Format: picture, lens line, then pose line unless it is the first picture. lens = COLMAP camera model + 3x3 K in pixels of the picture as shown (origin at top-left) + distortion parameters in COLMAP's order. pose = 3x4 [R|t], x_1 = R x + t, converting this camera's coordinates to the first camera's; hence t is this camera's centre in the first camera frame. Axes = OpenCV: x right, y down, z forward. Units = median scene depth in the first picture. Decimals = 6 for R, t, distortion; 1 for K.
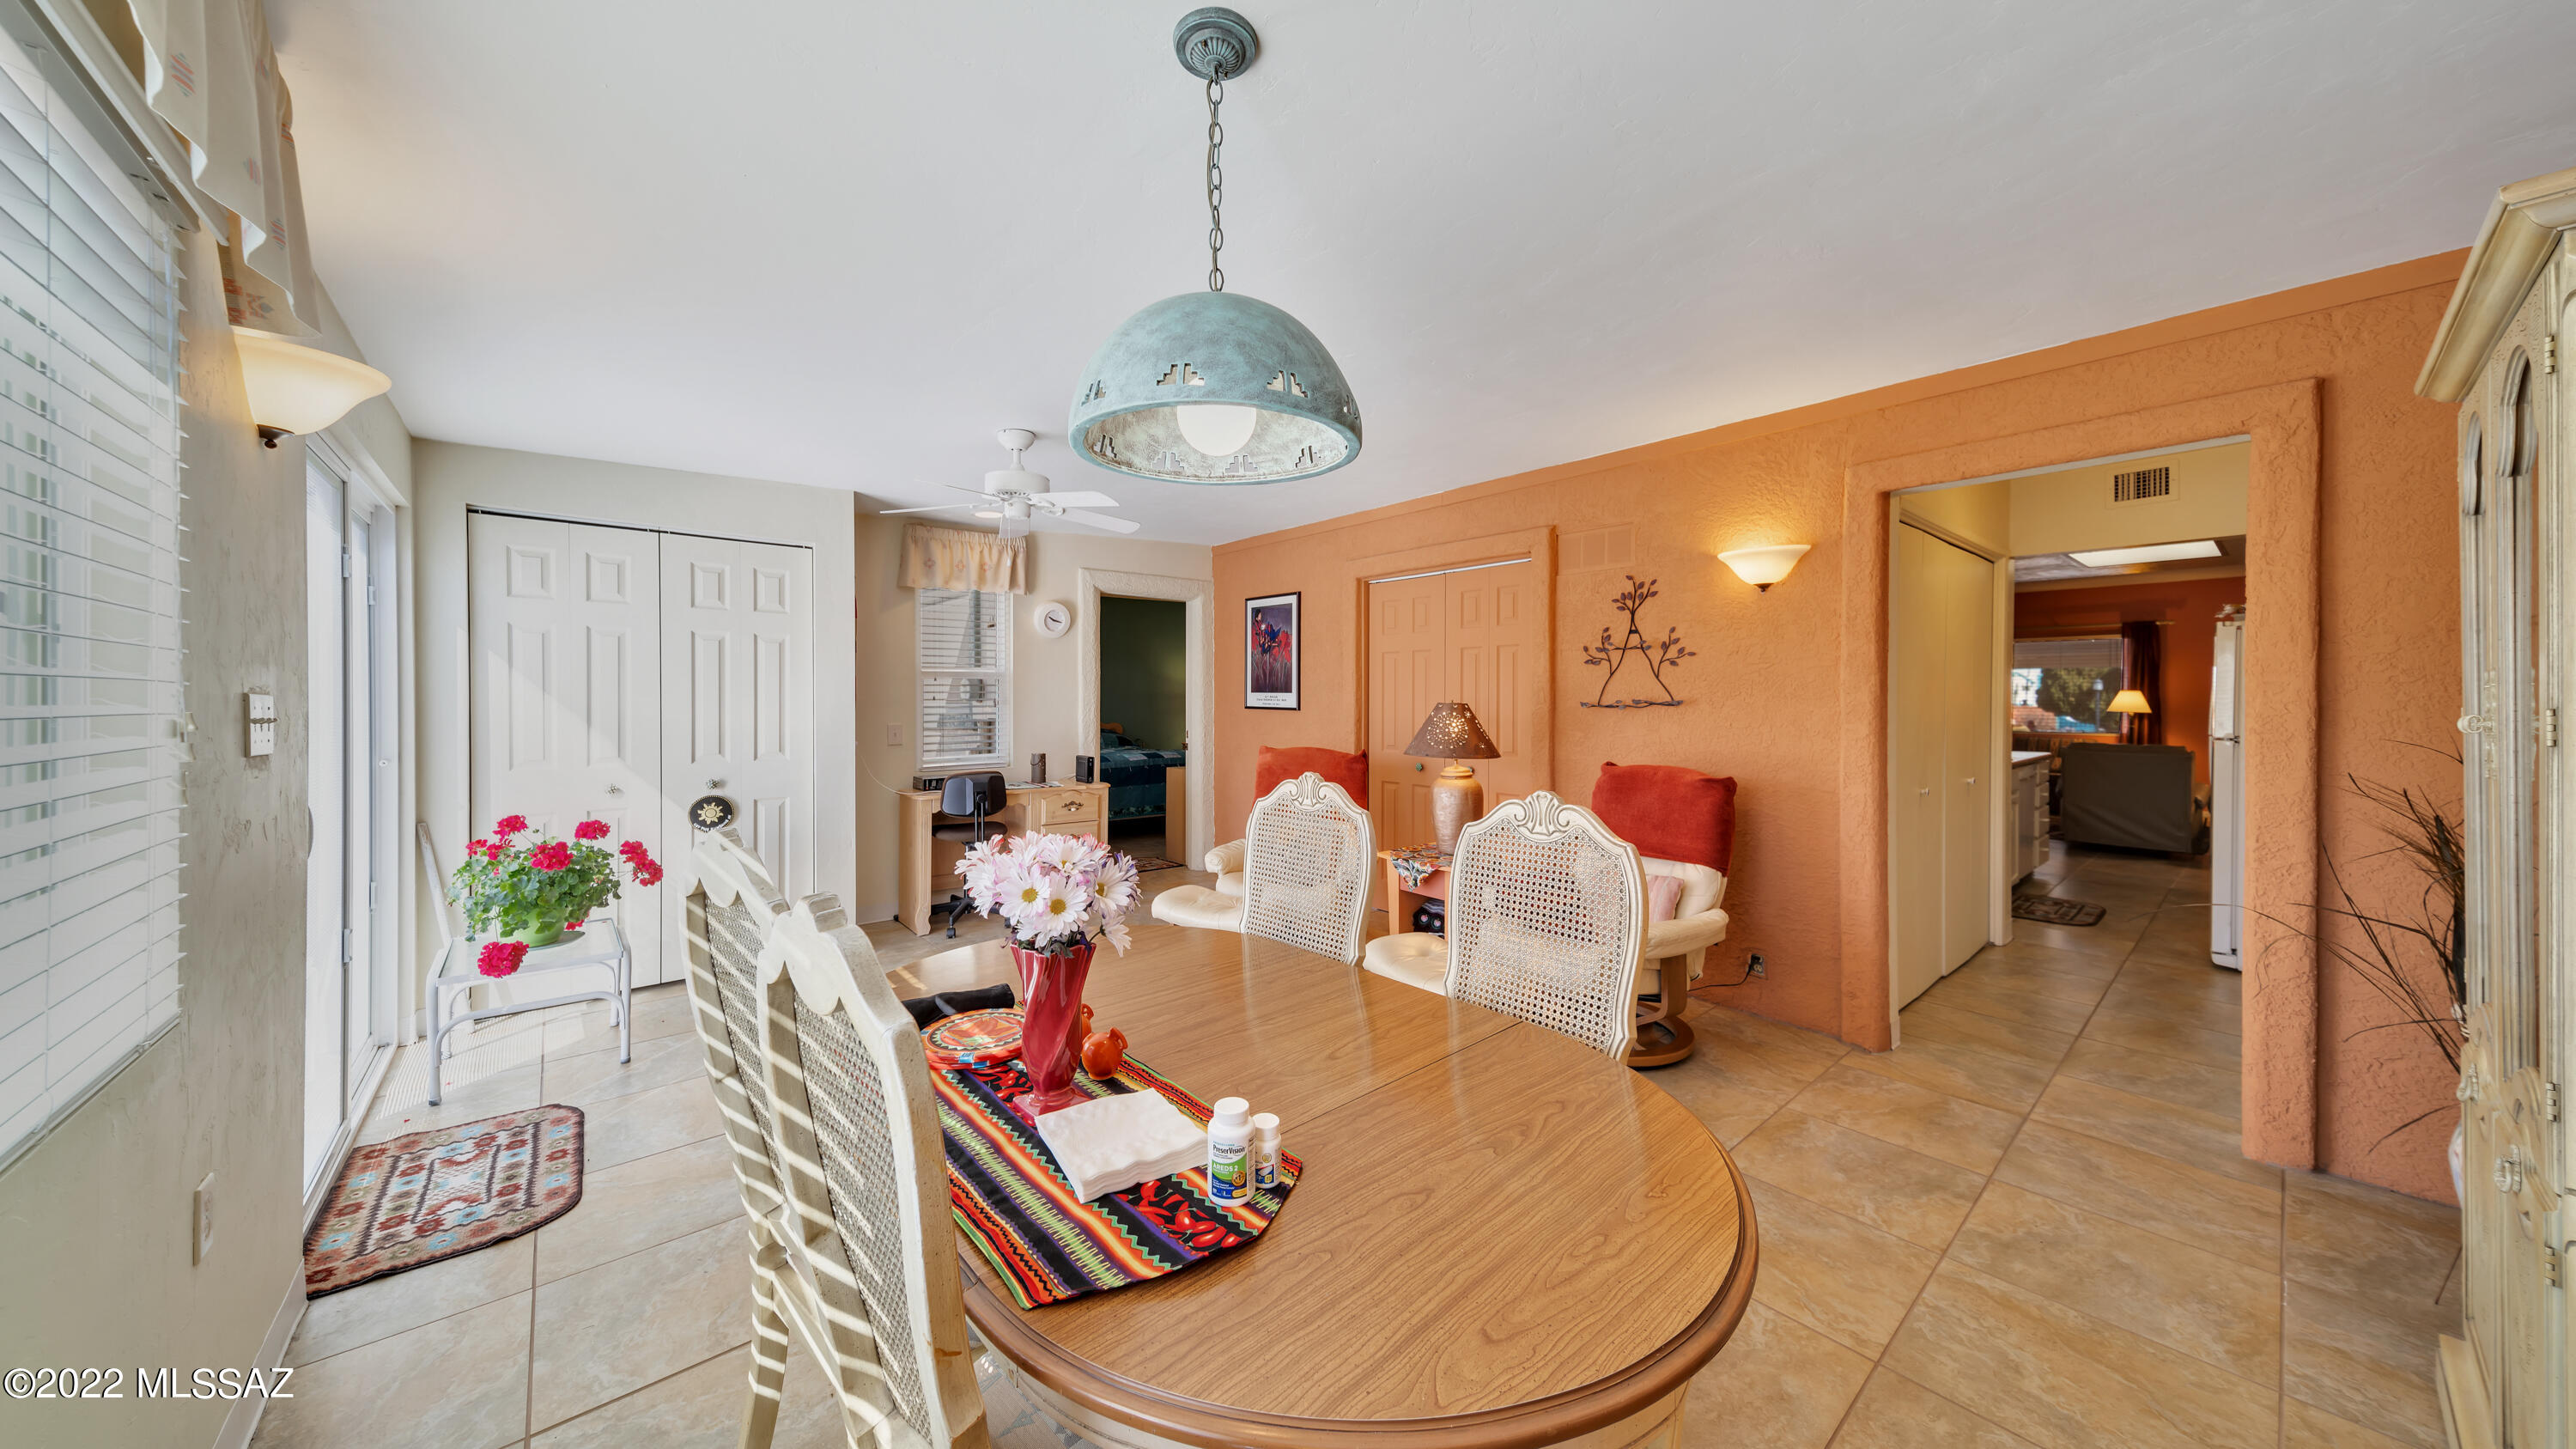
lens RADIAL K [[814.3, 0, 1275.7], [0, 814.3, 717.7], [0, 0, 1]] dist [0.000904, 0.000009]
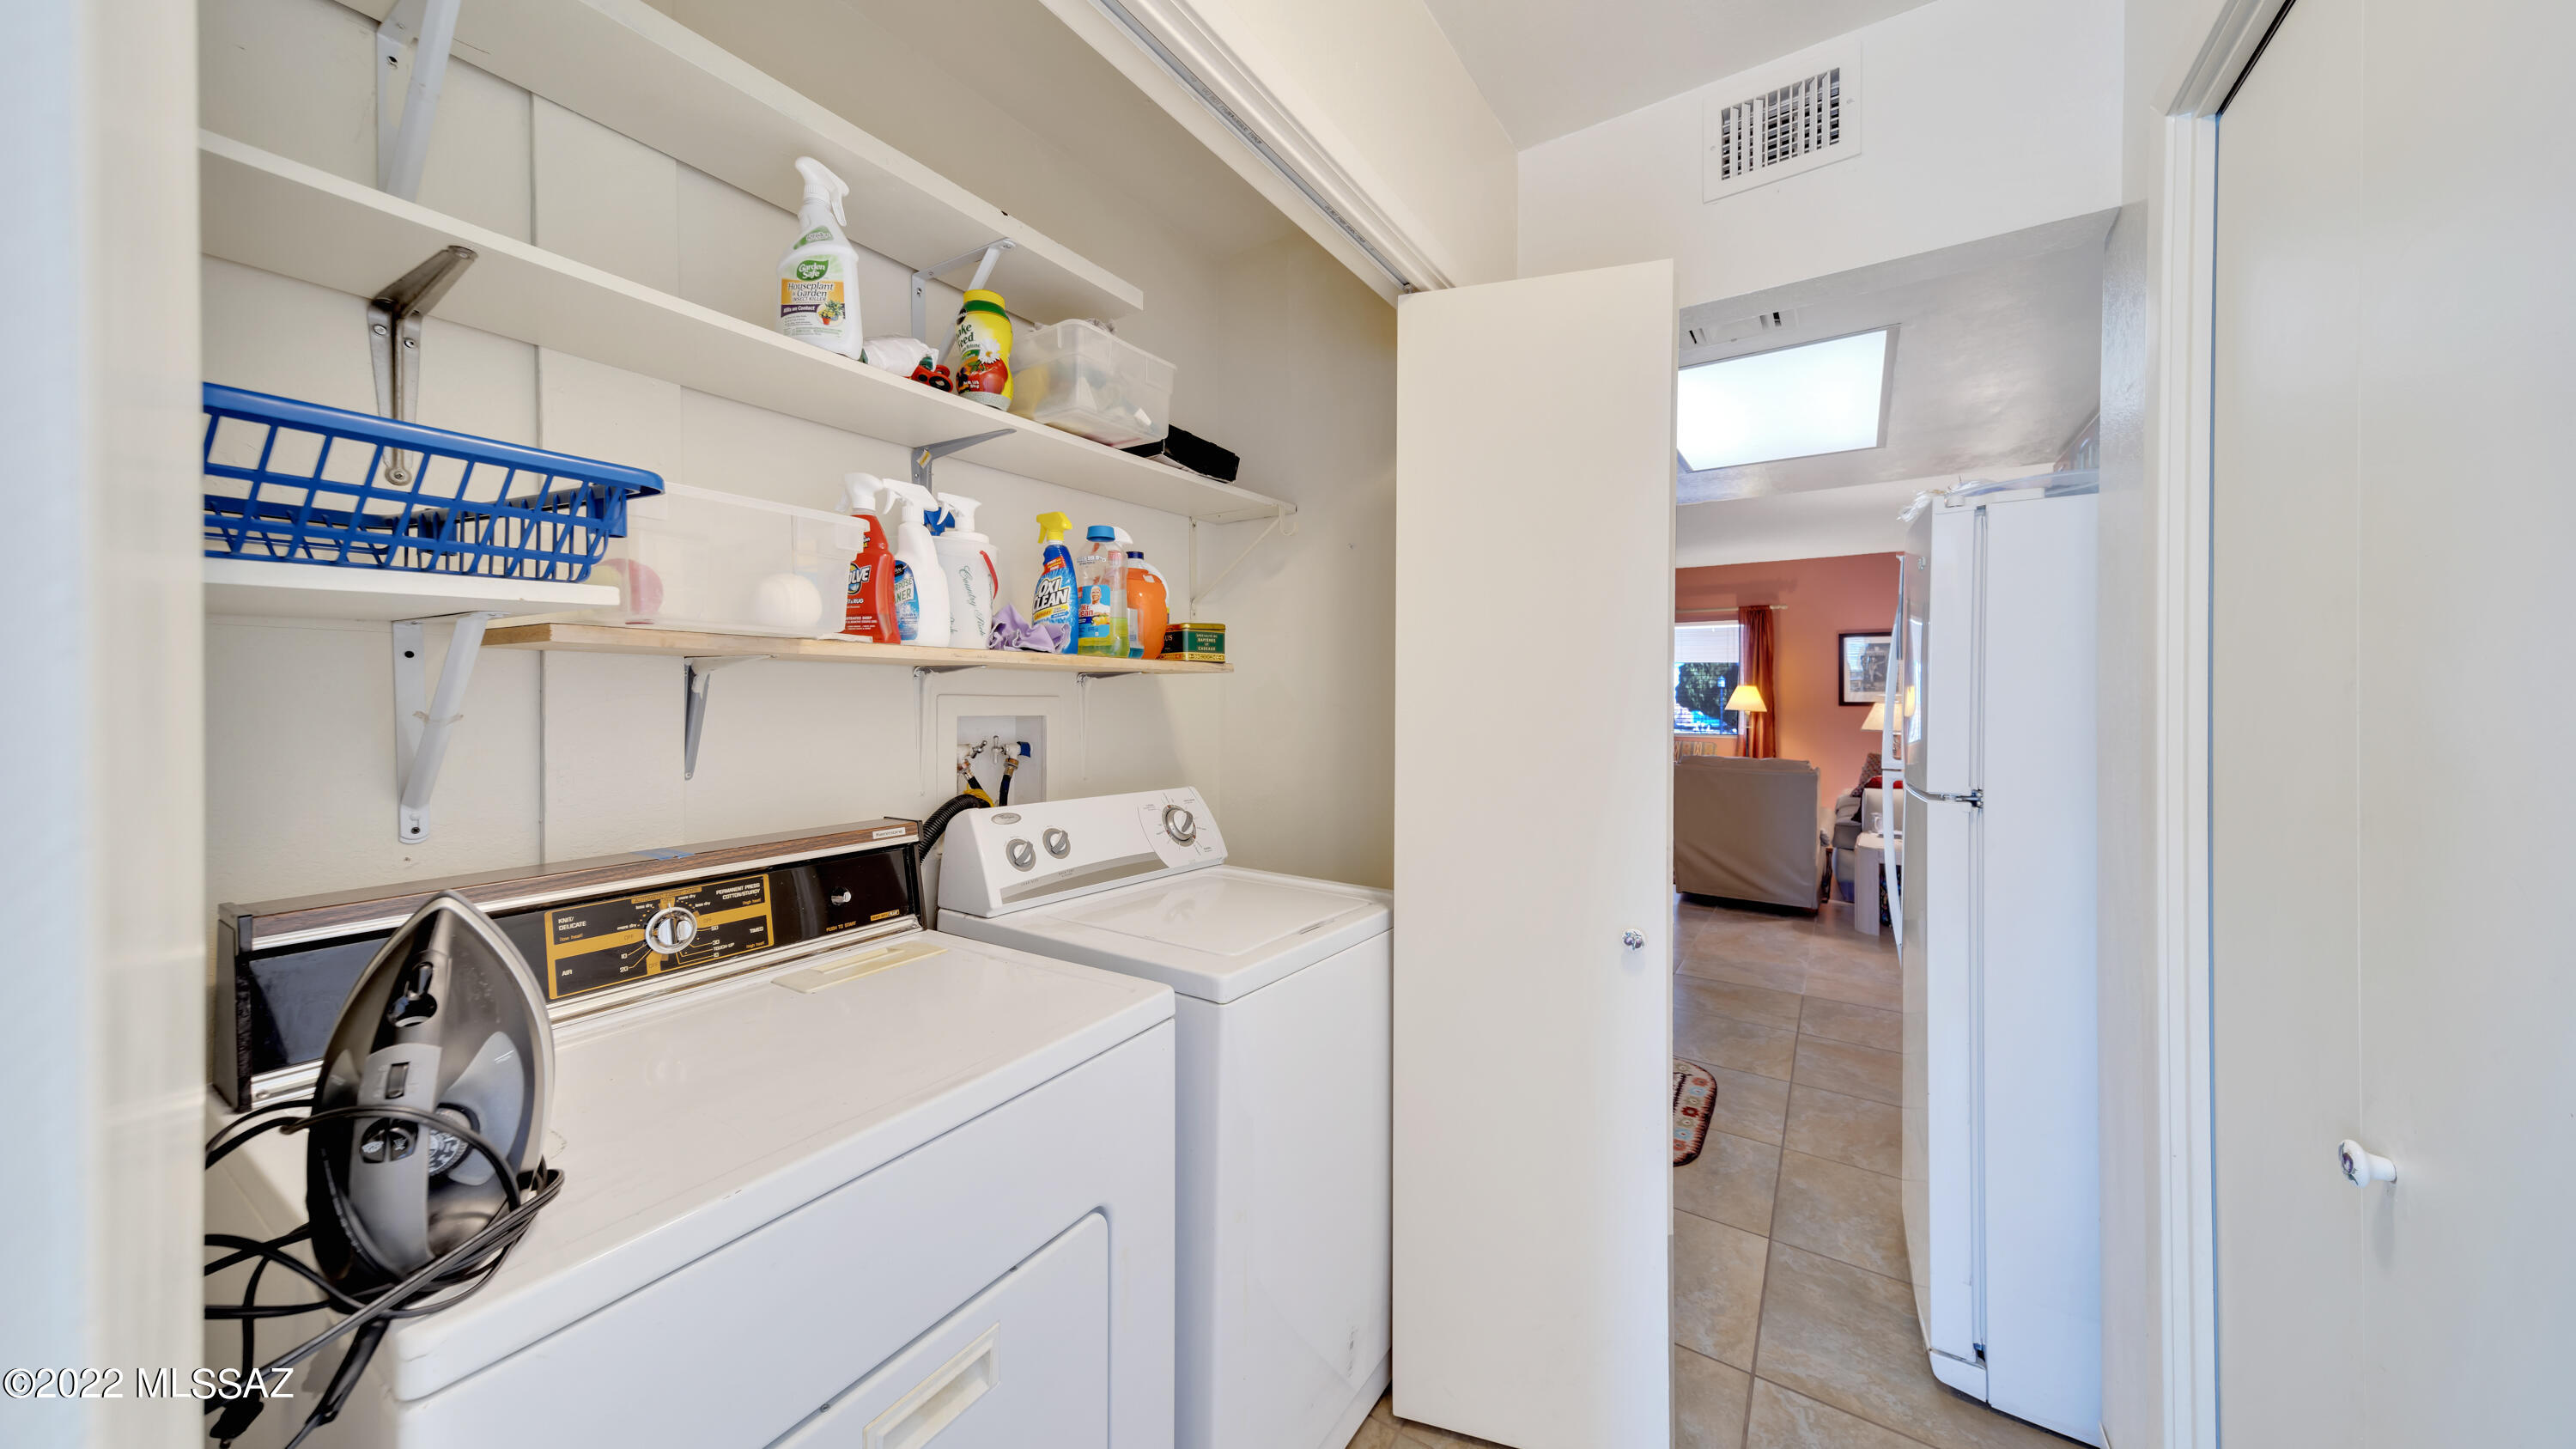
lens RADIAL K [[851.0, 0, 1276.3], [0, 851.0, 697.5], [0, 0, 1]] dist [0.020381, -0.000003]
pose [[0.952863, 0.006098, 0.303339, 0.304317], [-0.001618, 0.999886, -0.015017, -0.006448], [-0.303396, 0.013819, 0.952764, 0.292526]]
